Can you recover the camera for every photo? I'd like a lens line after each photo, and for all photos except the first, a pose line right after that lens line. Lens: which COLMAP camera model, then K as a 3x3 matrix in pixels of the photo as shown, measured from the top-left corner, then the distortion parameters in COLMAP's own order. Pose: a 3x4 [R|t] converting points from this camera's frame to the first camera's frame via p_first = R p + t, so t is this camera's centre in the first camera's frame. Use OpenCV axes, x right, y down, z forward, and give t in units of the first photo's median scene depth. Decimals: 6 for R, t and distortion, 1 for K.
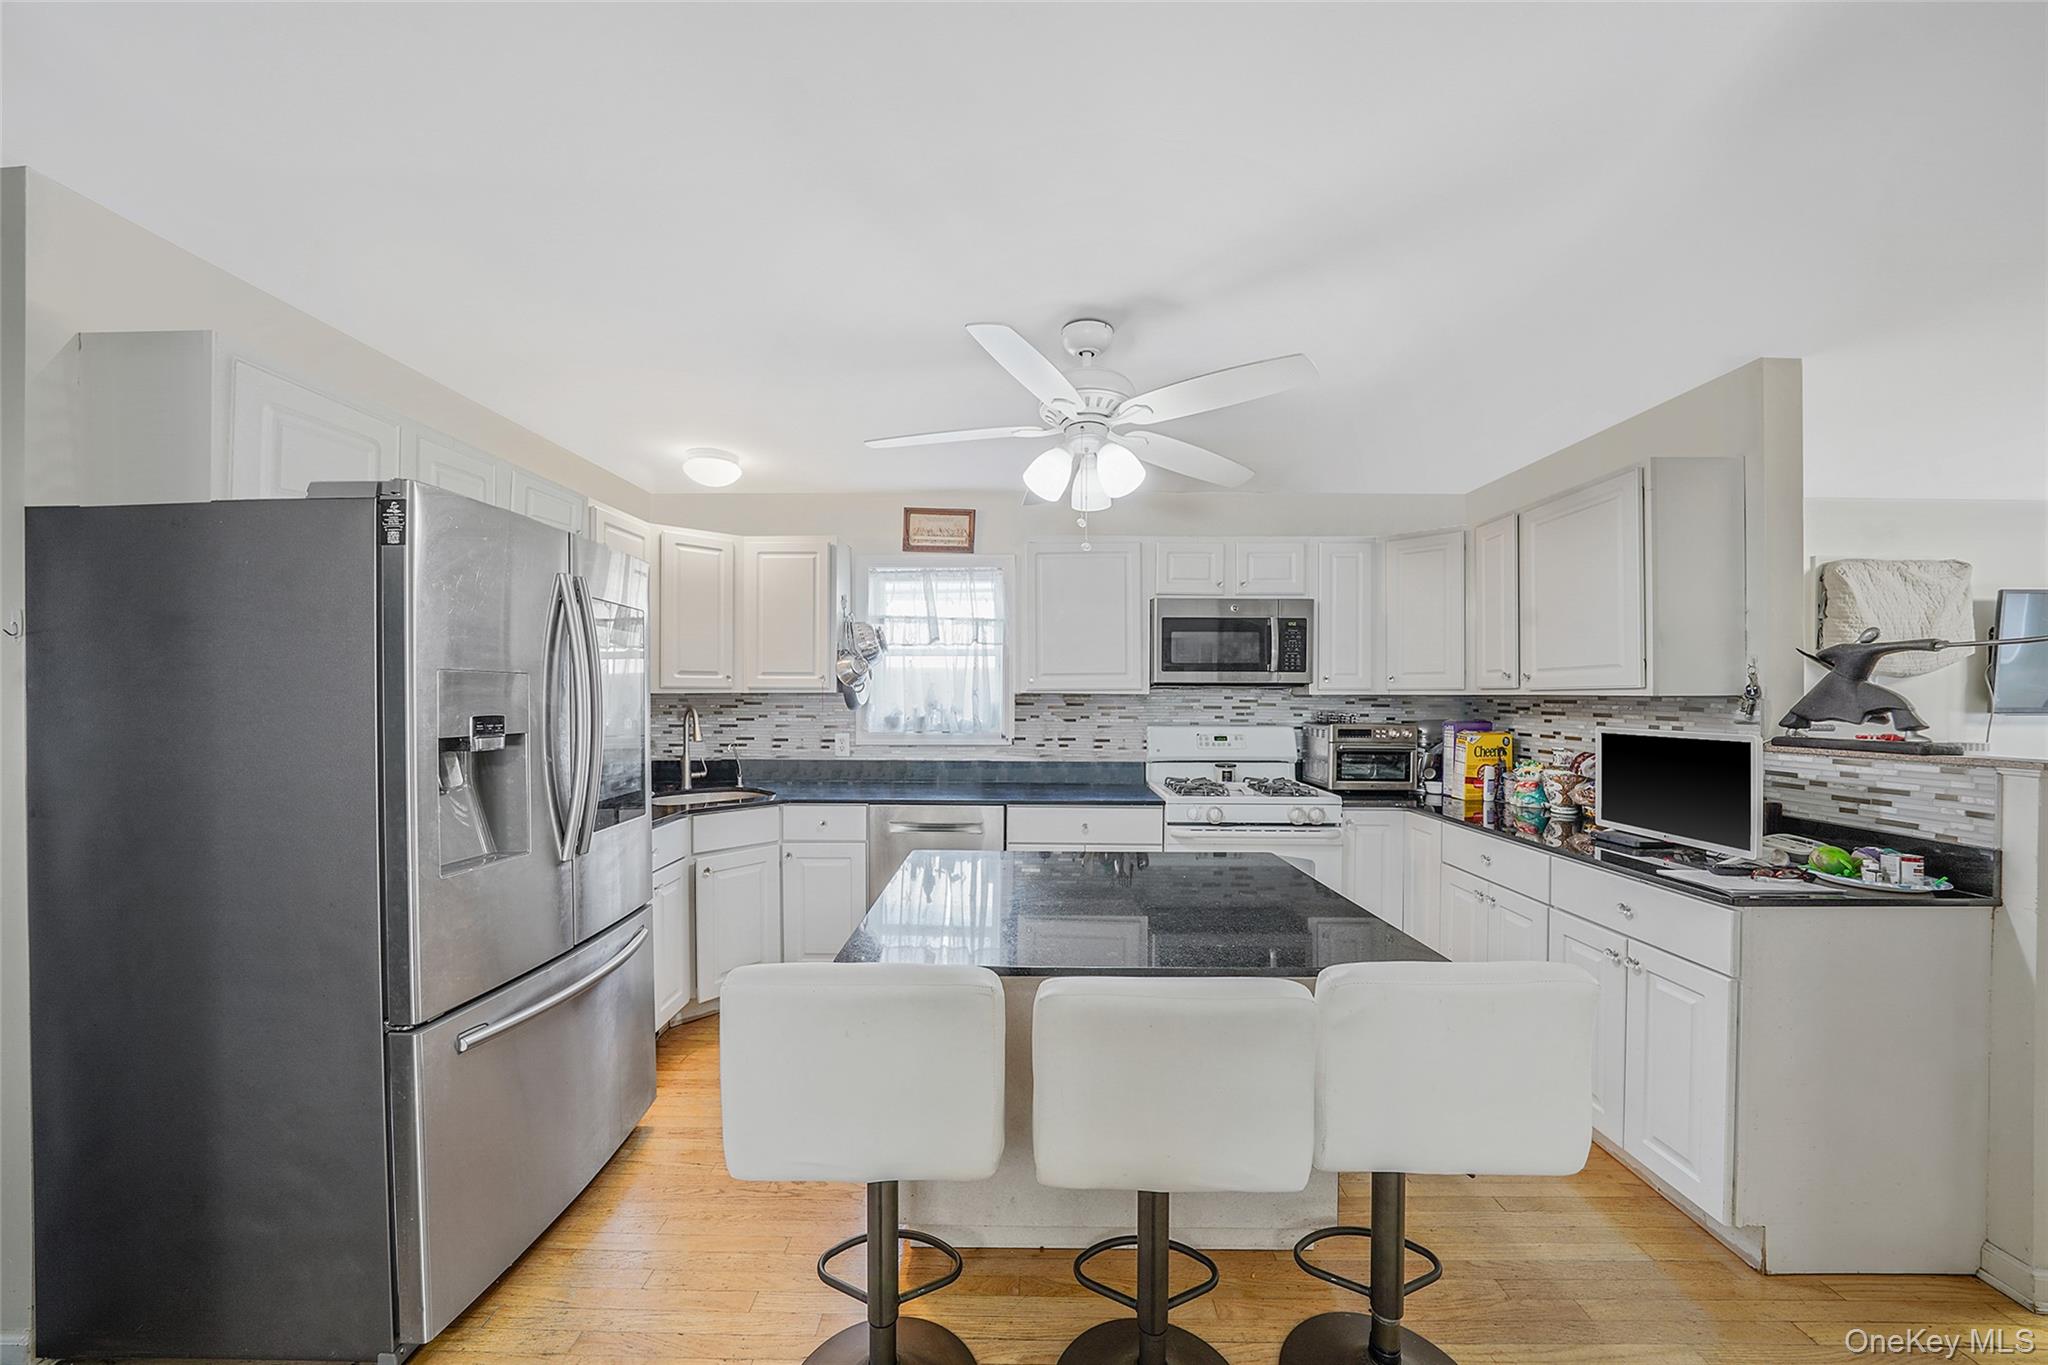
lens RADIAL K [[718.3, 0, 1014.3], [0, 718.3, 678.7], [0, 0, 1]] dist [-0.021827, 0.001705]
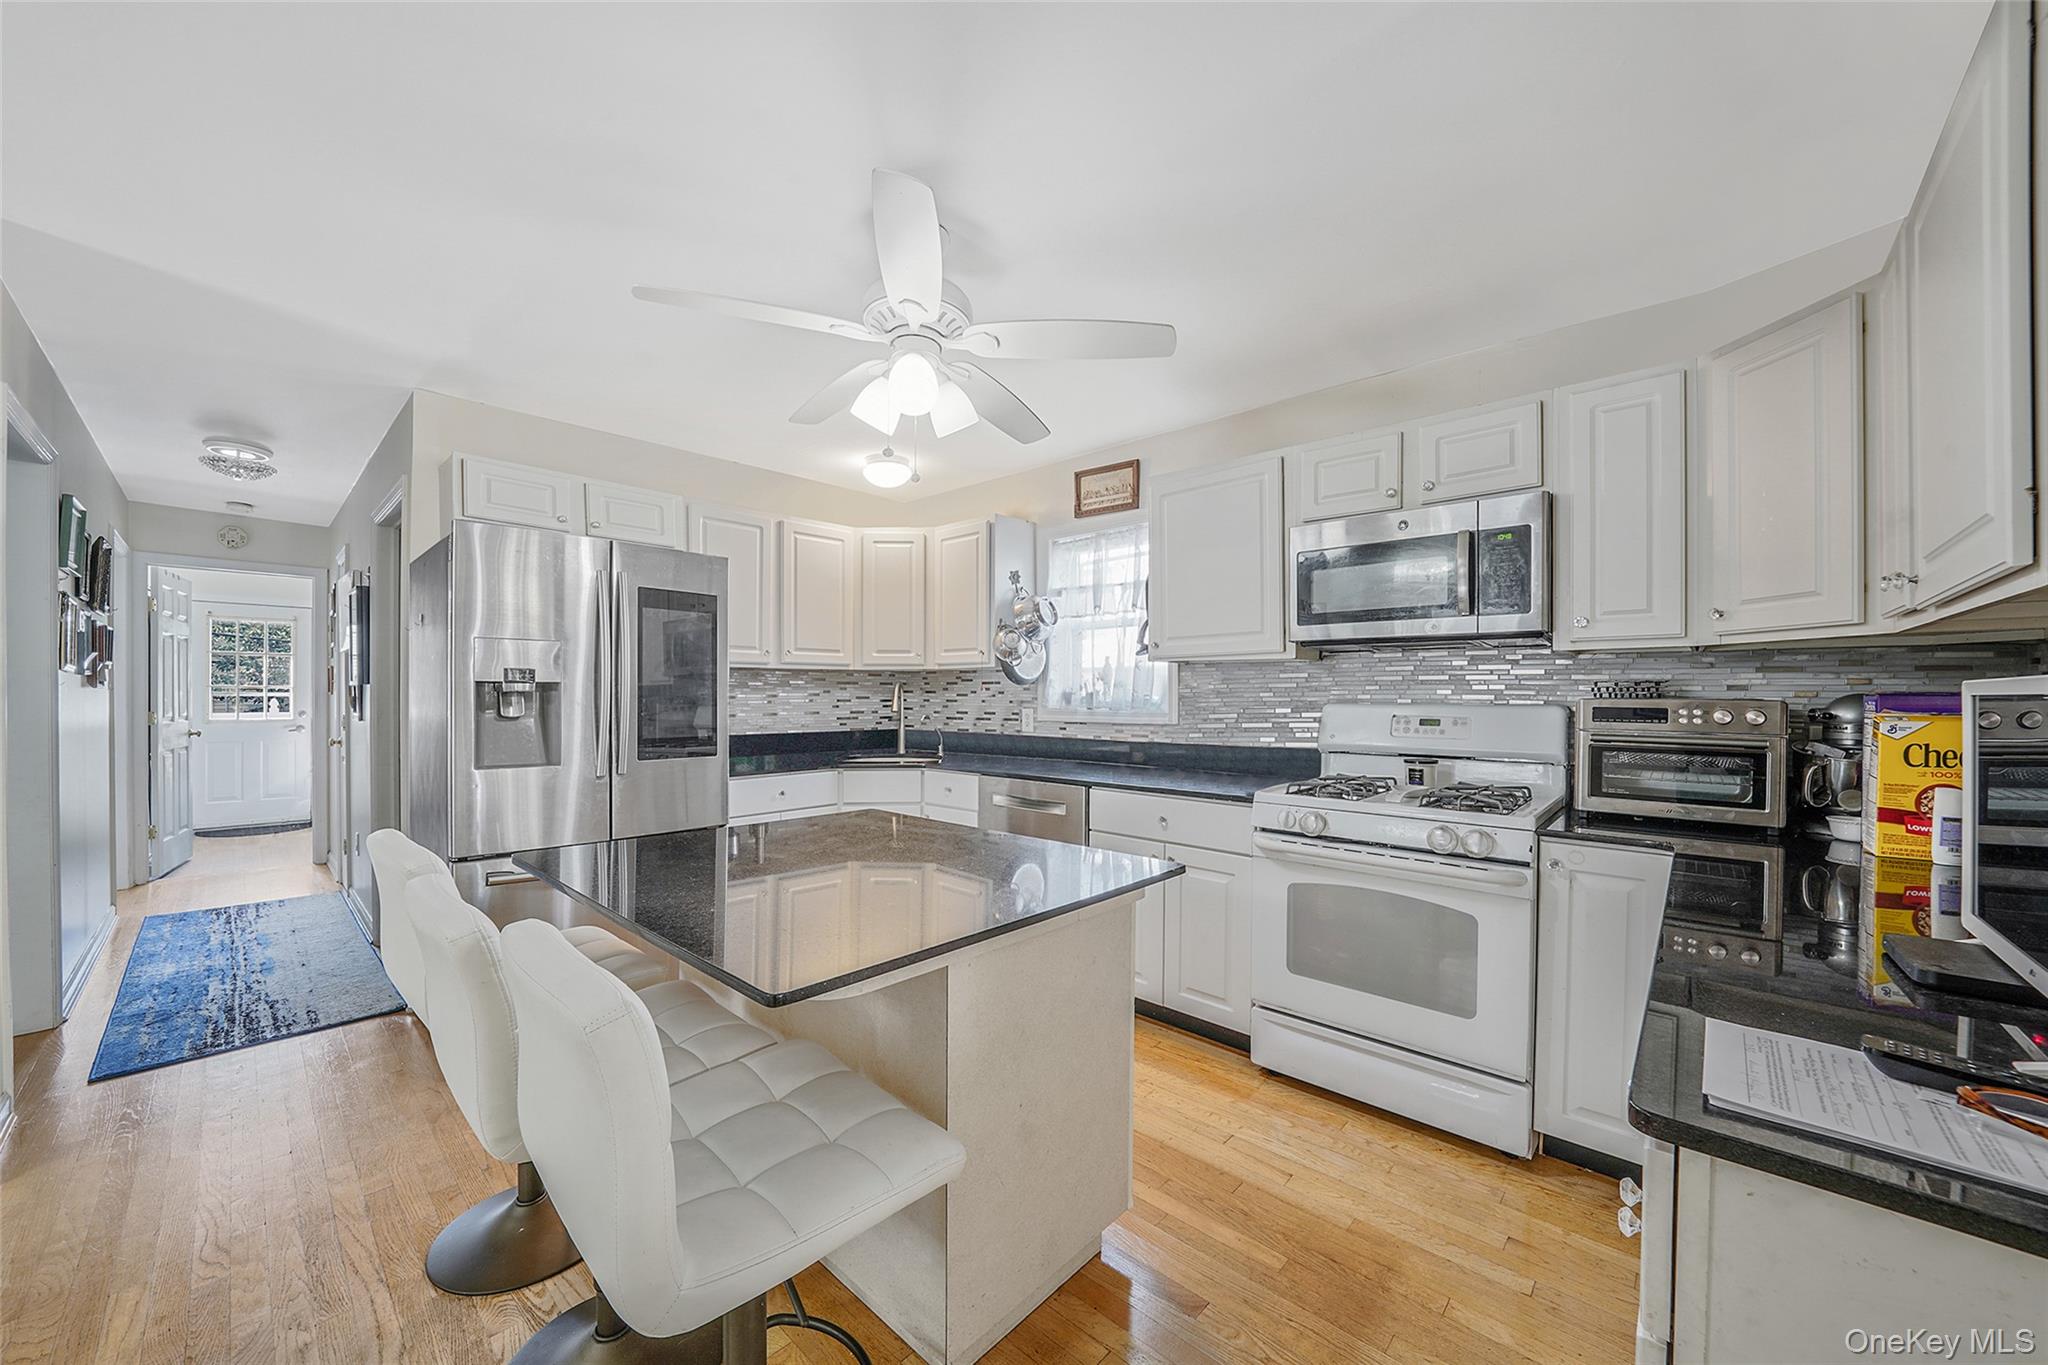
lens RADIAL K [[718.3, 0, 1023.4], [0, 718.3, 691.3], [0, 0, 1]] dist [-0.021827, 0.001705]
pose [[0.760420, -0.001834, -0.649429, 0.462524], [0.013836, 0.999815, 0.013376, 0.042614], [0.649285, -0.019157, 0.760304, 0.256487]]
